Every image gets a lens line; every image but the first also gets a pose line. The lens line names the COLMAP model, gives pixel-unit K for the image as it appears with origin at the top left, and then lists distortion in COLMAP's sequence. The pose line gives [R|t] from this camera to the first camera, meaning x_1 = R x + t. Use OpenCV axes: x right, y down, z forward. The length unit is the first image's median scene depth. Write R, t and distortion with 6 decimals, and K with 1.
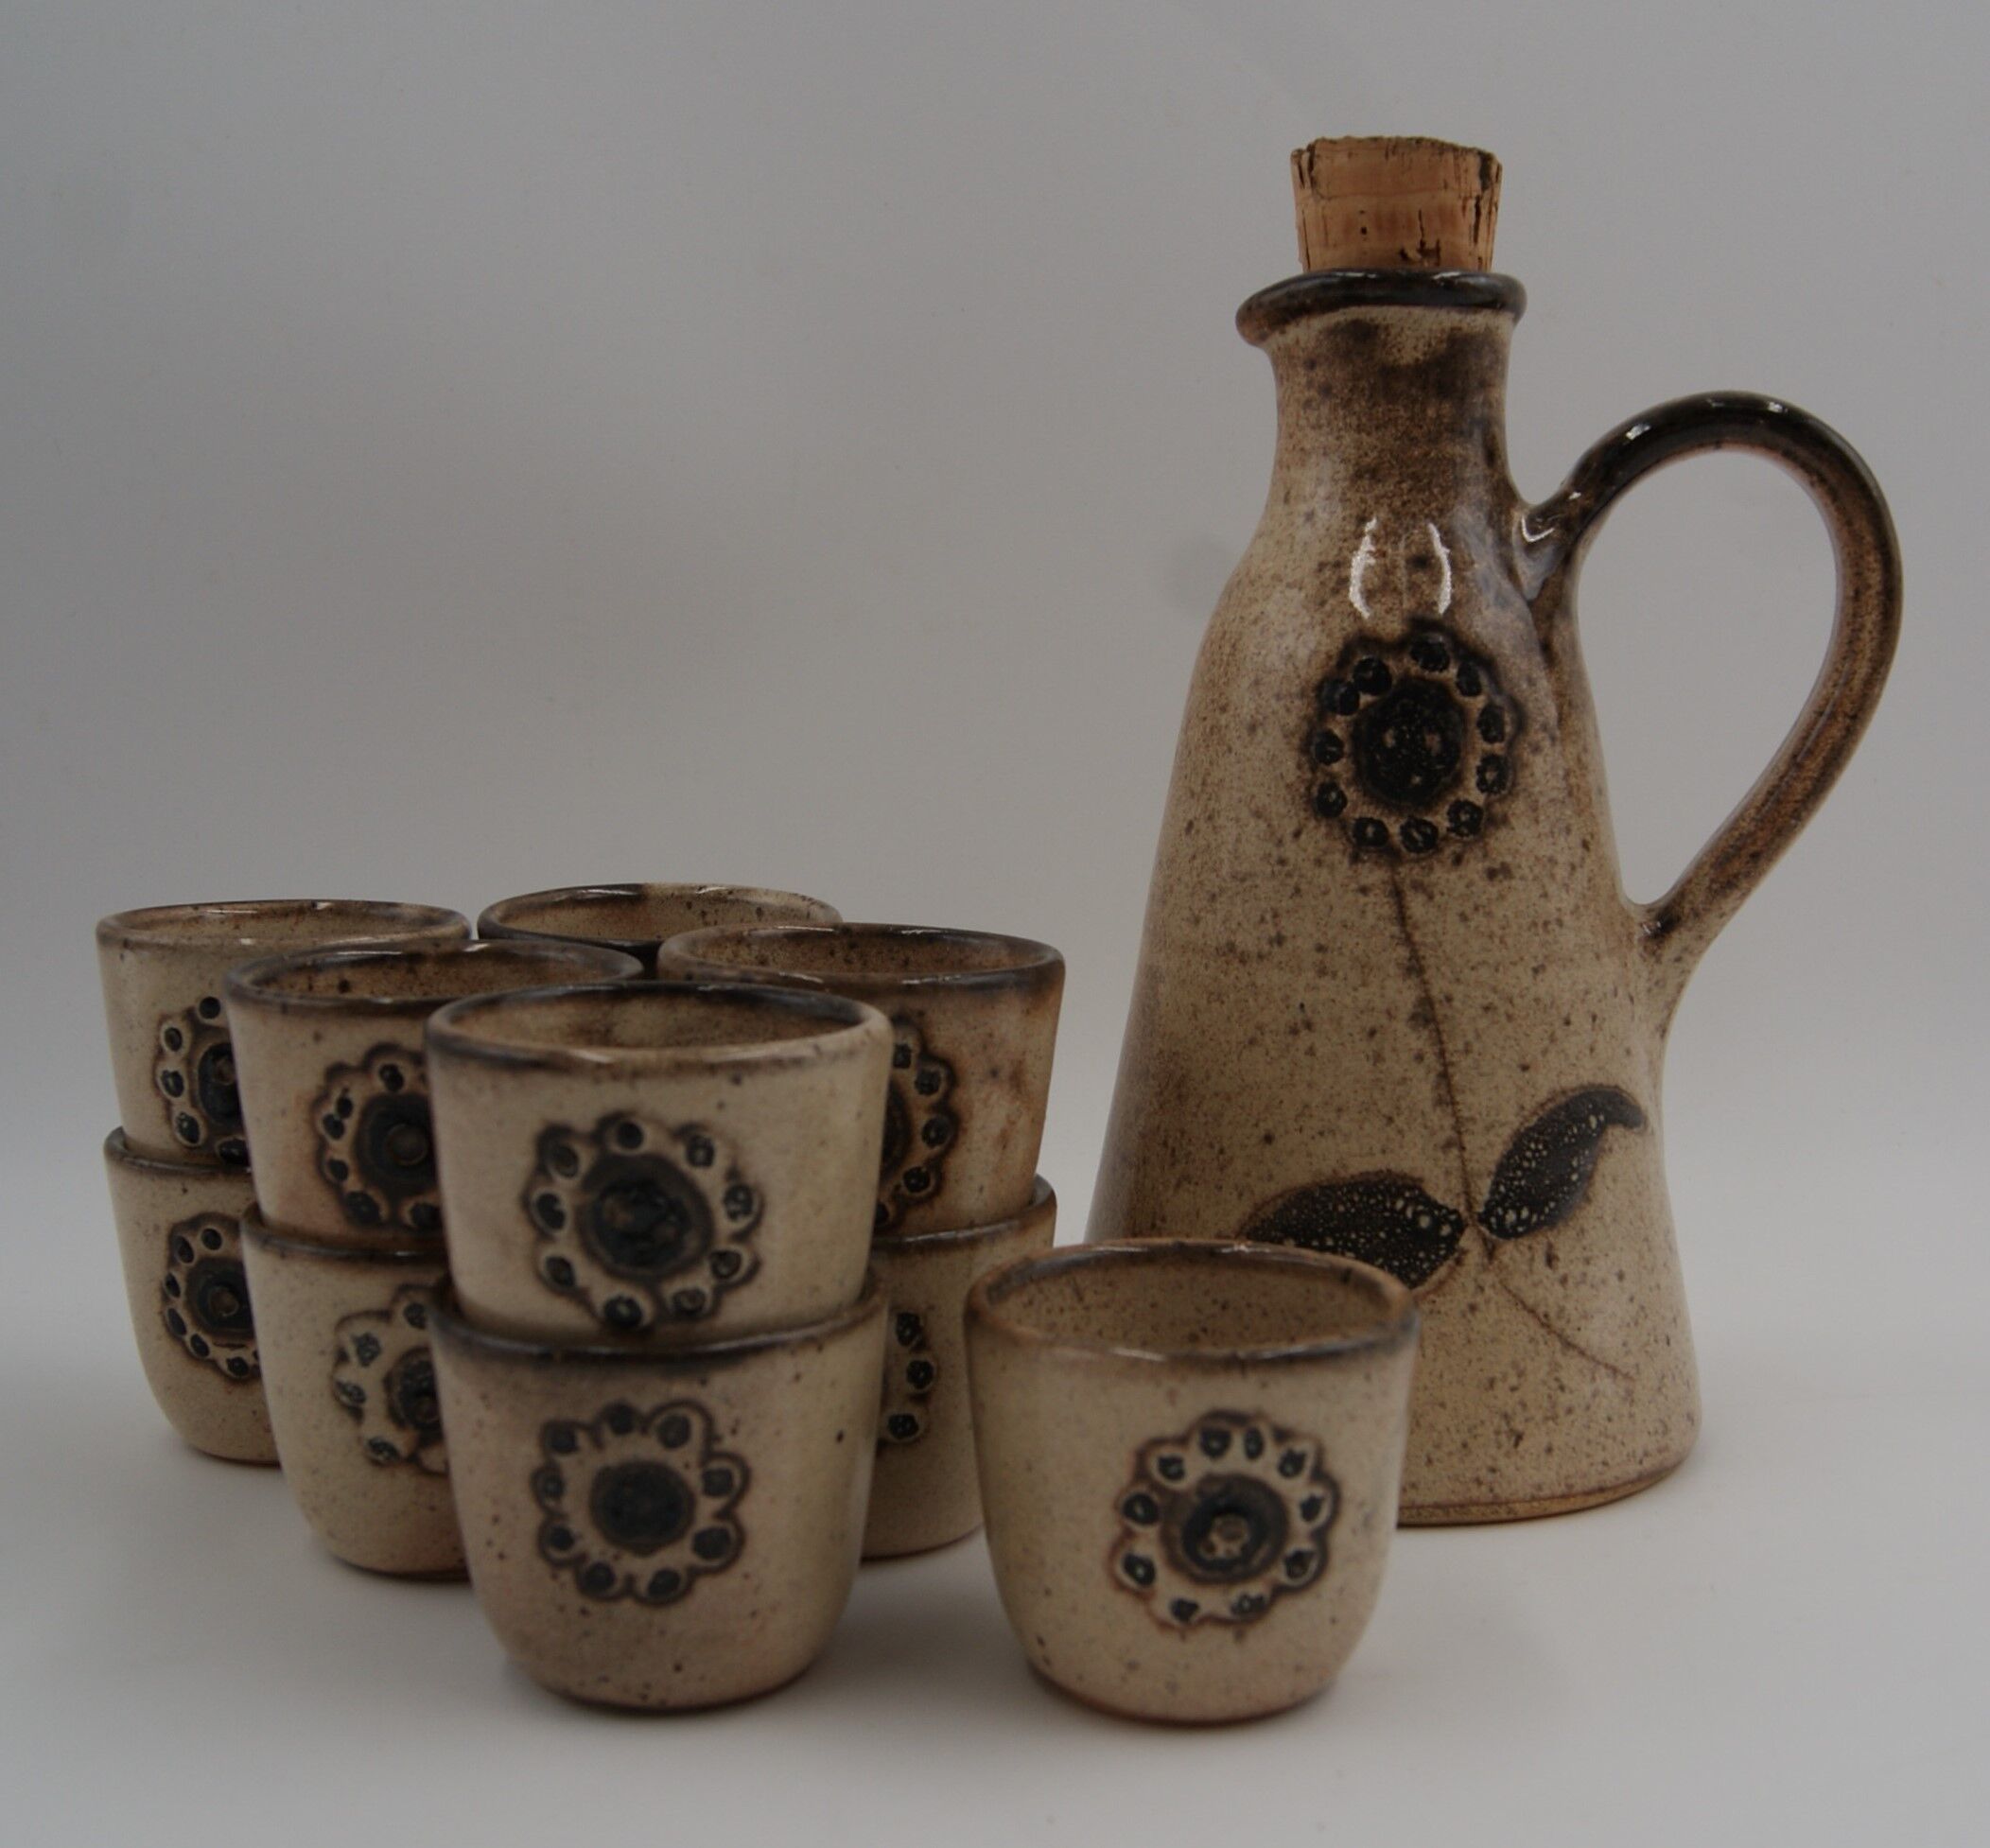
lens RADIAL K [[2779.7, 0, 1019.7], [0, 2779.7, 972.6], [0, 0, 1]] dist [-0.114359, 0.115964]
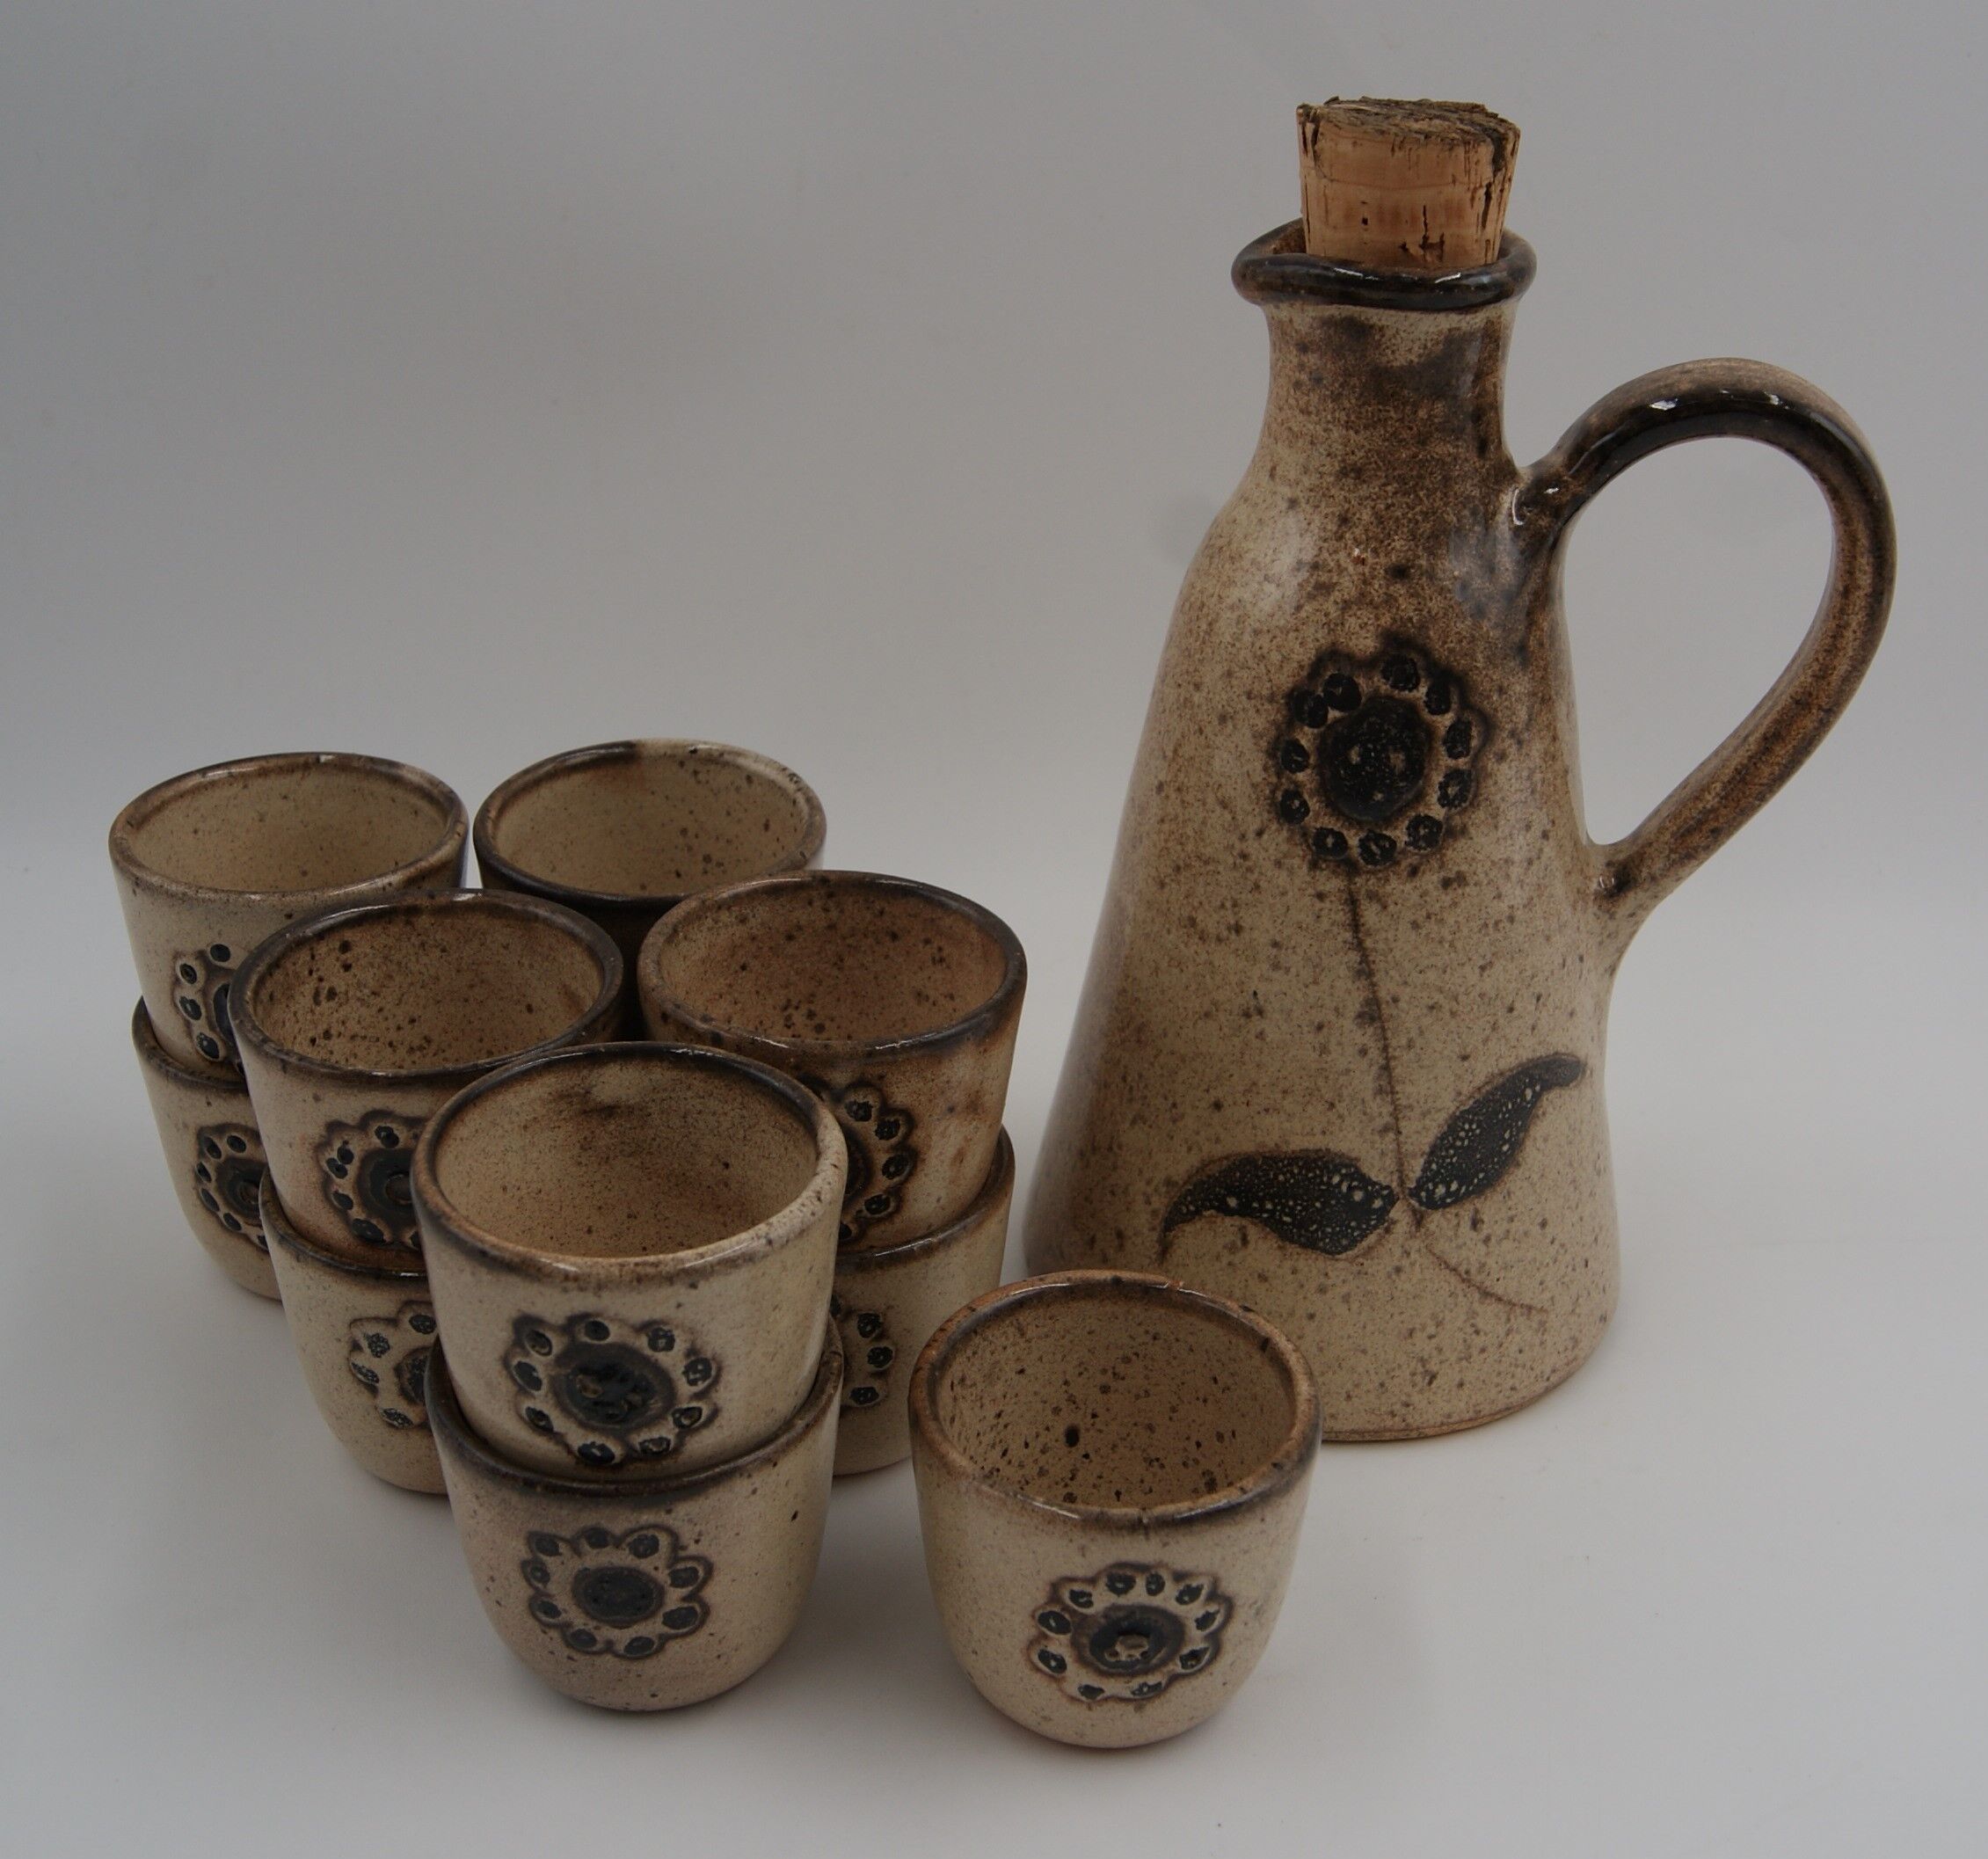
lens RADIAL K [[2800.9, 0, 995.1], [0, 2800.9, 880.2], [0, 0, 1]] dist [-0.103192, 0.094683]
pose [[0.998899, 0.033687, -0.032635, 0.036860], [-0.021498, 0.947251, 0.319770, -0.363651], [0.041686, -0.318717, 0.946933, 0.012291]]
